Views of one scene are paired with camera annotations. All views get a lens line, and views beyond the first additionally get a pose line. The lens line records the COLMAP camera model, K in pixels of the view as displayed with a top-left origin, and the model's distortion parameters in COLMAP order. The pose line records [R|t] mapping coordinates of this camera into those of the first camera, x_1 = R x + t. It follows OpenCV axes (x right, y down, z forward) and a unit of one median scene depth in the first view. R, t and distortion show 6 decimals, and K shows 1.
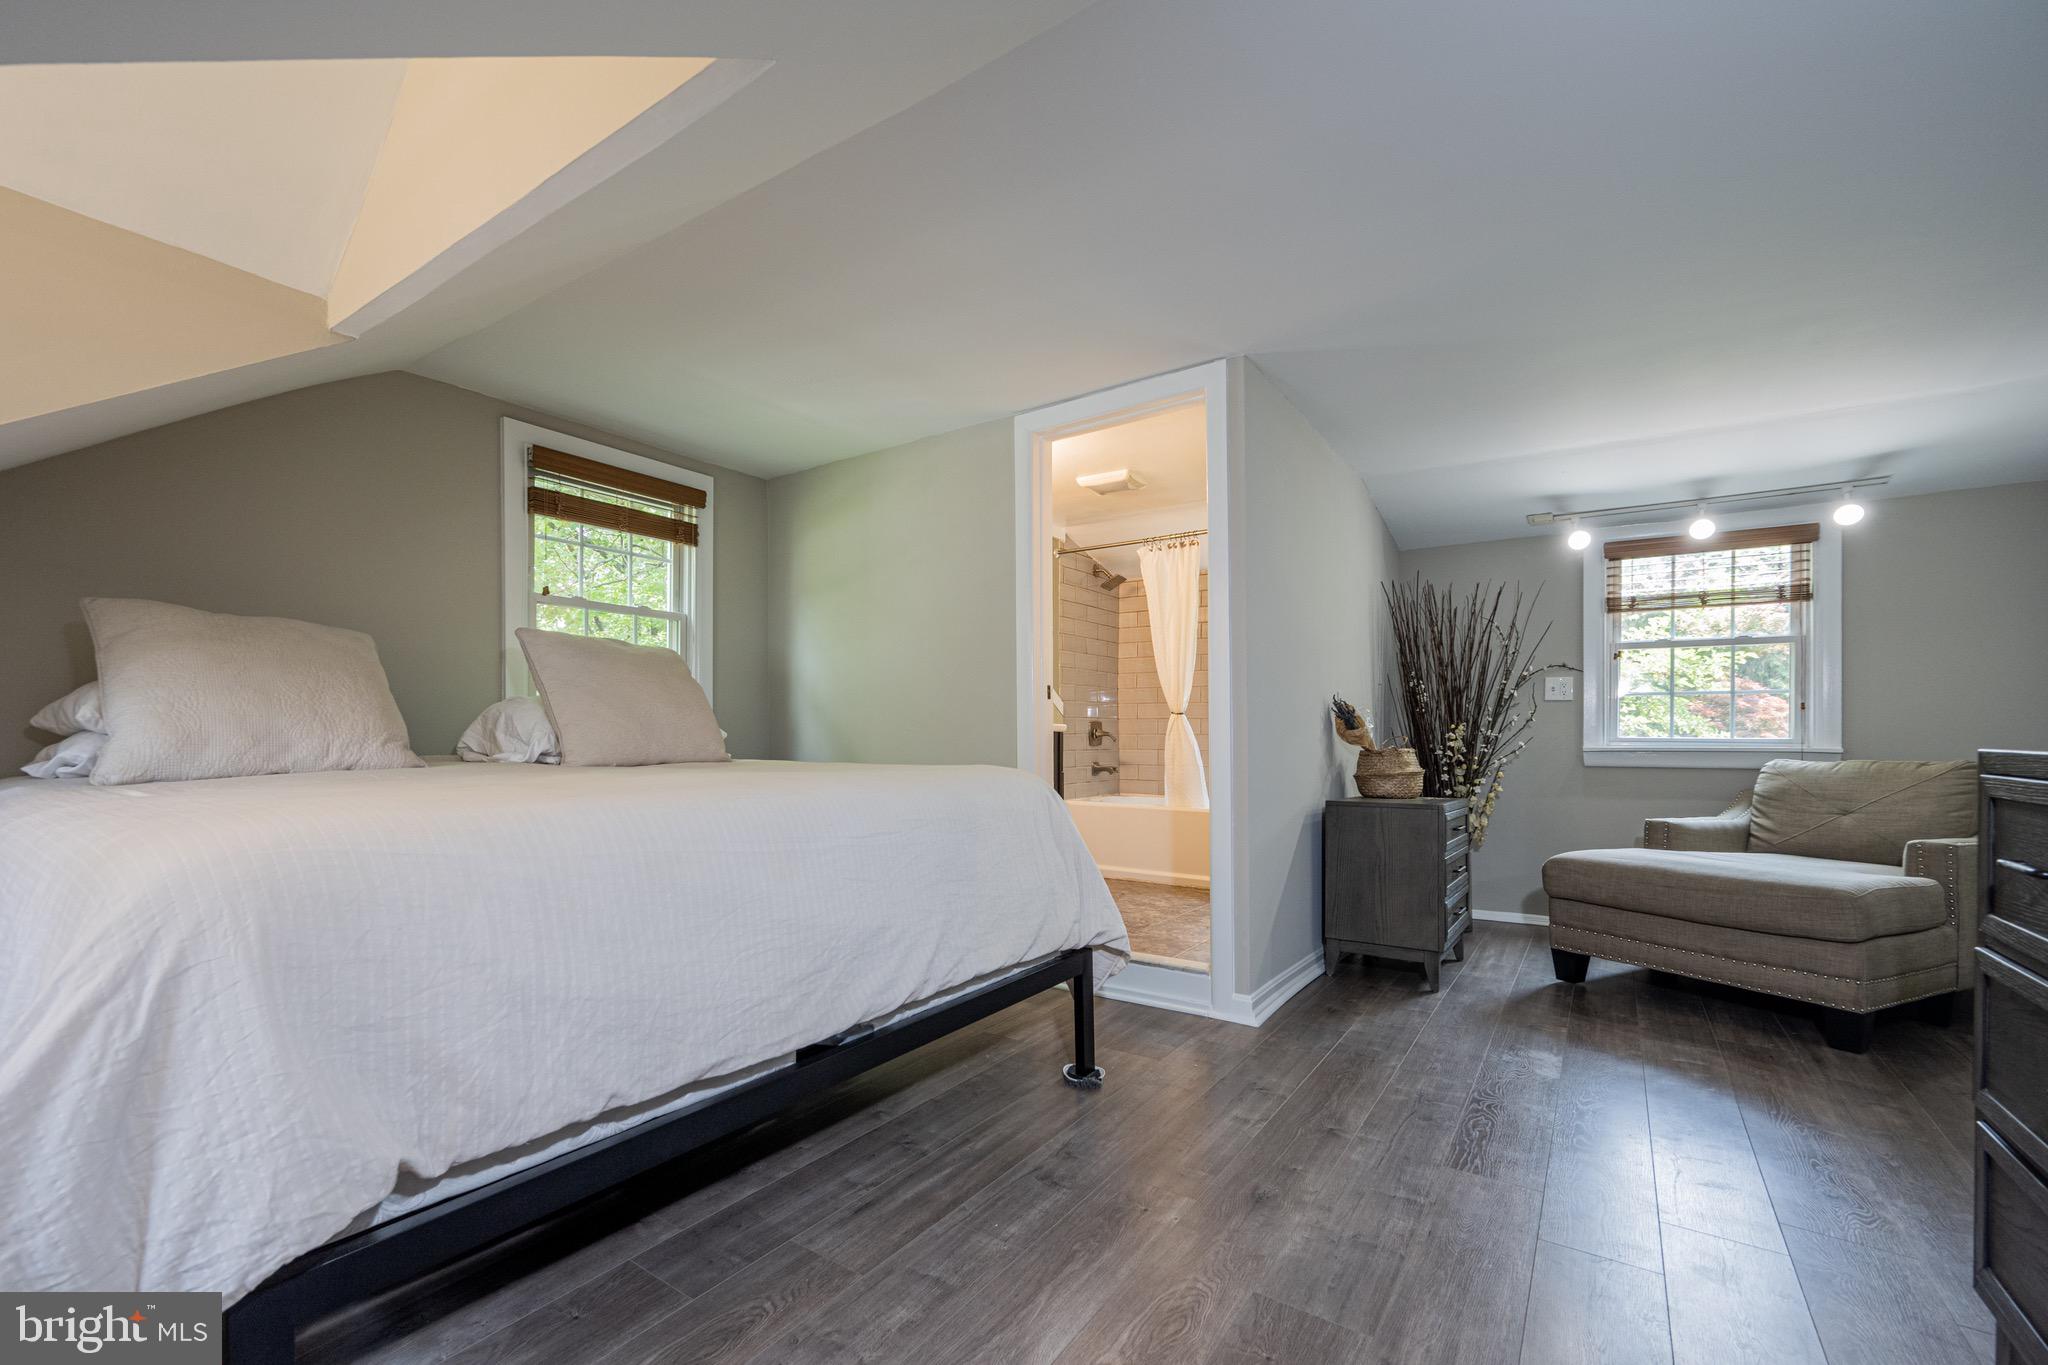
lens RADIAL K [[874.7, 0, 974.3], [0, 874.7, 743.6], [0, 0, 1]] dist [0.000407, 0.000093]
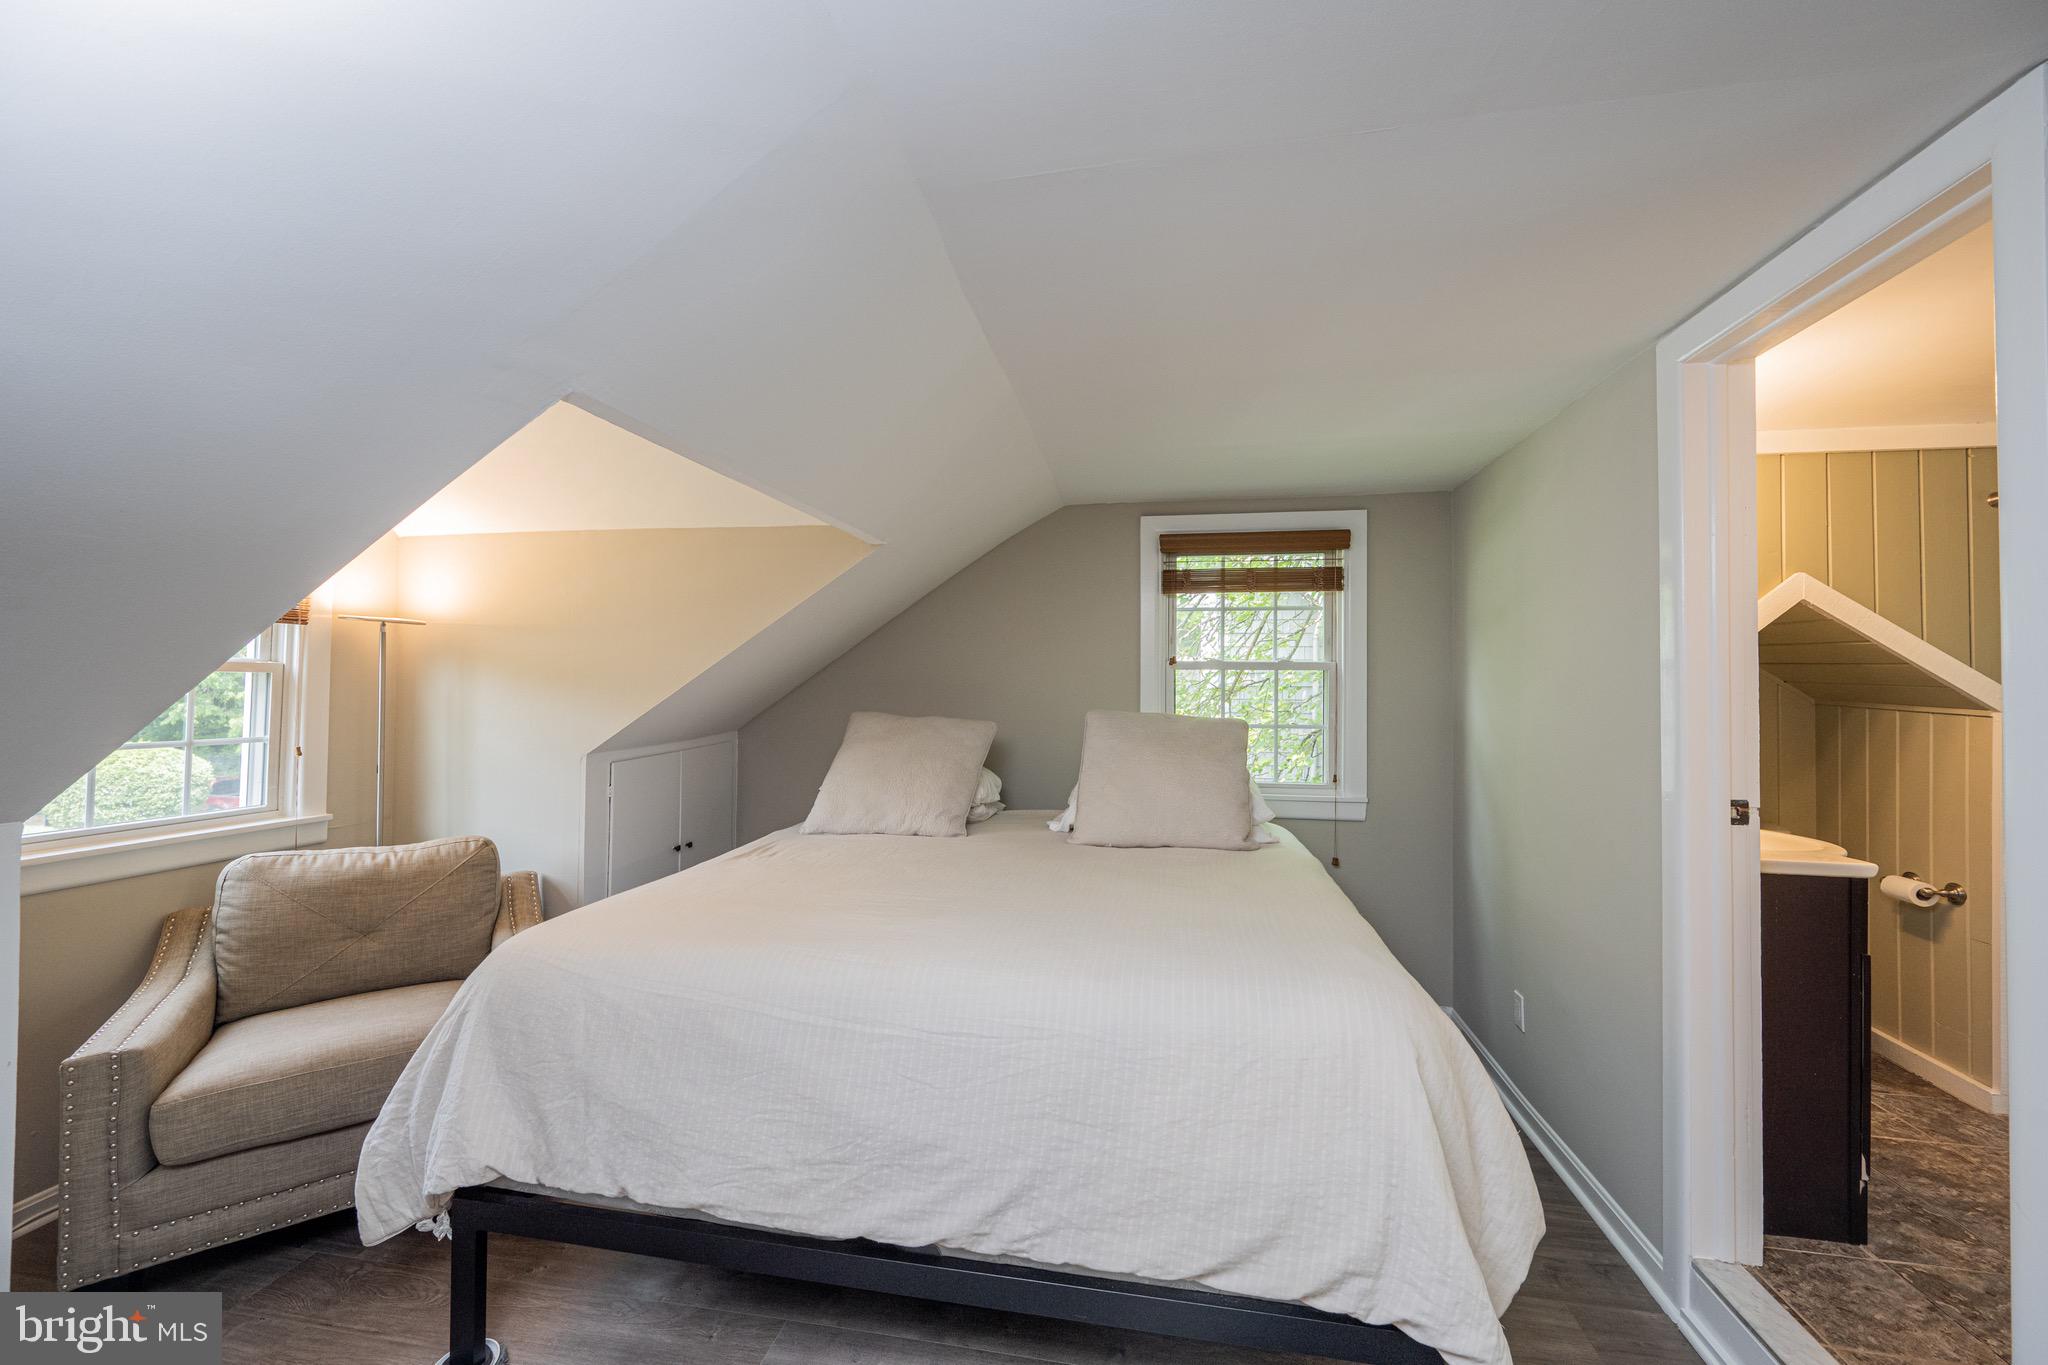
lens RADIAL K [[808.5, 0, 1025.4], [0, 808.5, 688.0], [0, 0, 1]] dist [0.000339, 0.000115]
pose [[0.437804, -0.001473, -0.899069, 0.251598], [-0.012271, 0.999896, -0.007614, -0.092276], [0.898987, 0.014365, 0.437740, 0.269167]]
